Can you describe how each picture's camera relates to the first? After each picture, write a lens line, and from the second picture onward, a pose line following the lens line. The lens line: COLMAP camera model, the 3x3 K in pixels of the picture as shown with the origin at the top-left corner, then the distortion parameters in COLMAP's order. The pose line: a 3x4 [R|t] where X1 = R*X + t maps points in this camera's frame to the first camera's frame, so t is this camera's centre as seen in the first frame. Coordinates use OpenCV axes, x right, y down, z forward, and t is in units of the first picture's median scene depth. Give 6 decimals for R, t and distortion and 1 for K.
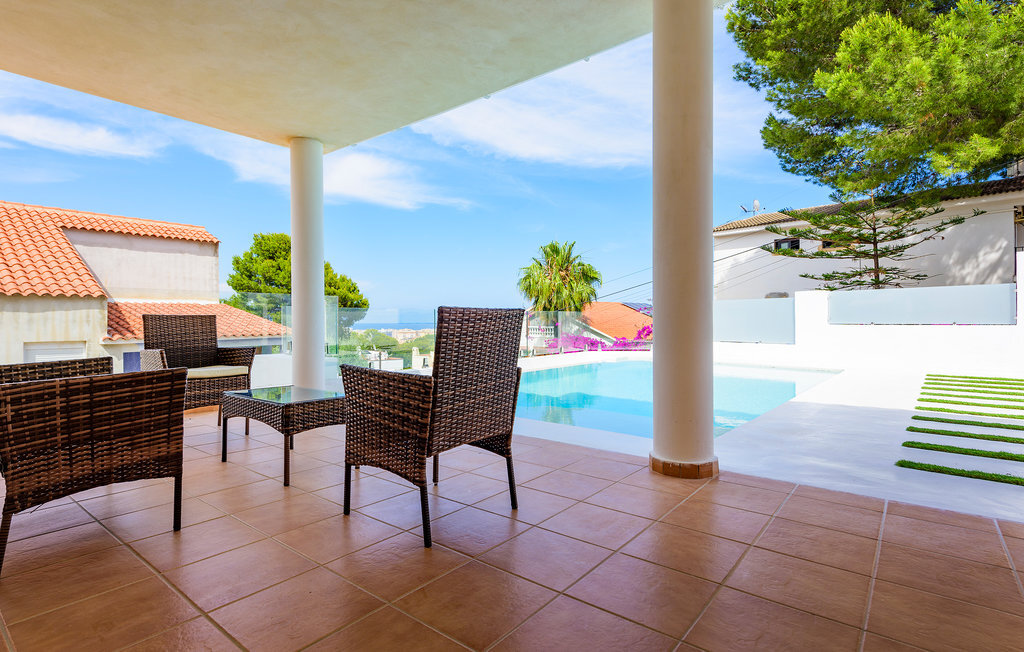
lens RADIAL K [[514.9, 0, 508.7], [0, 514.9, 303.4], [0, 0, 1]] dist [-0.000677, -0.000203]
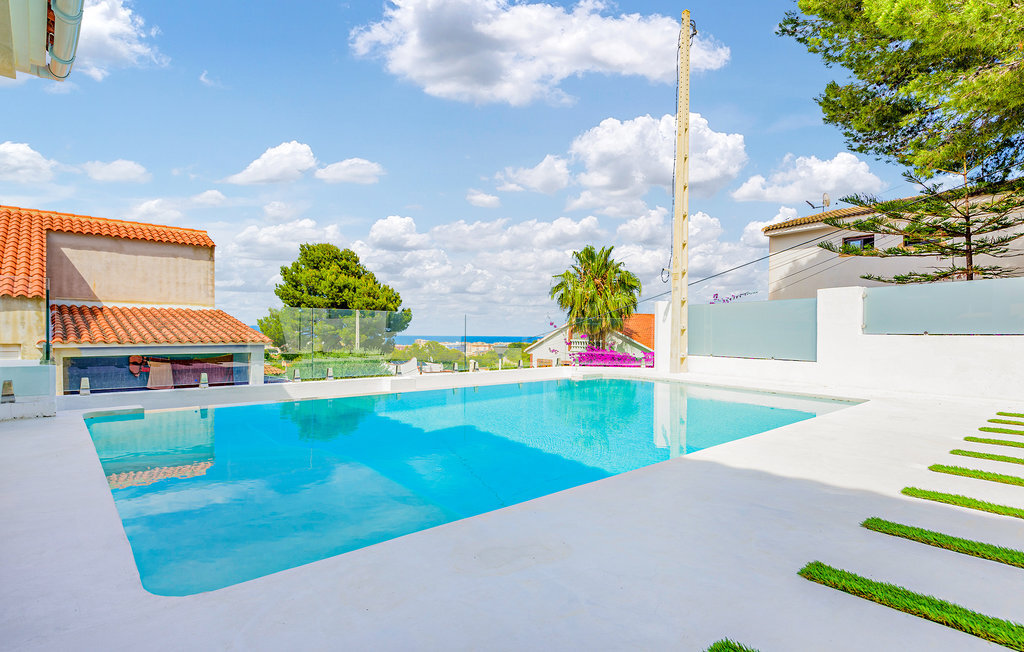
lens RADIAL K [[518.8, 0, 507.1], [0, 518.8, 321.7], [0, 0, 1]] dist [-0.000674, 0.000252]
pose [[0.990076, 0.009294, -0.140227, 0.121781], [-0.008101, 0.999926, 0.009076, 0.010054], [0.140301, -0.007850, 0.990078, 0.115682]]
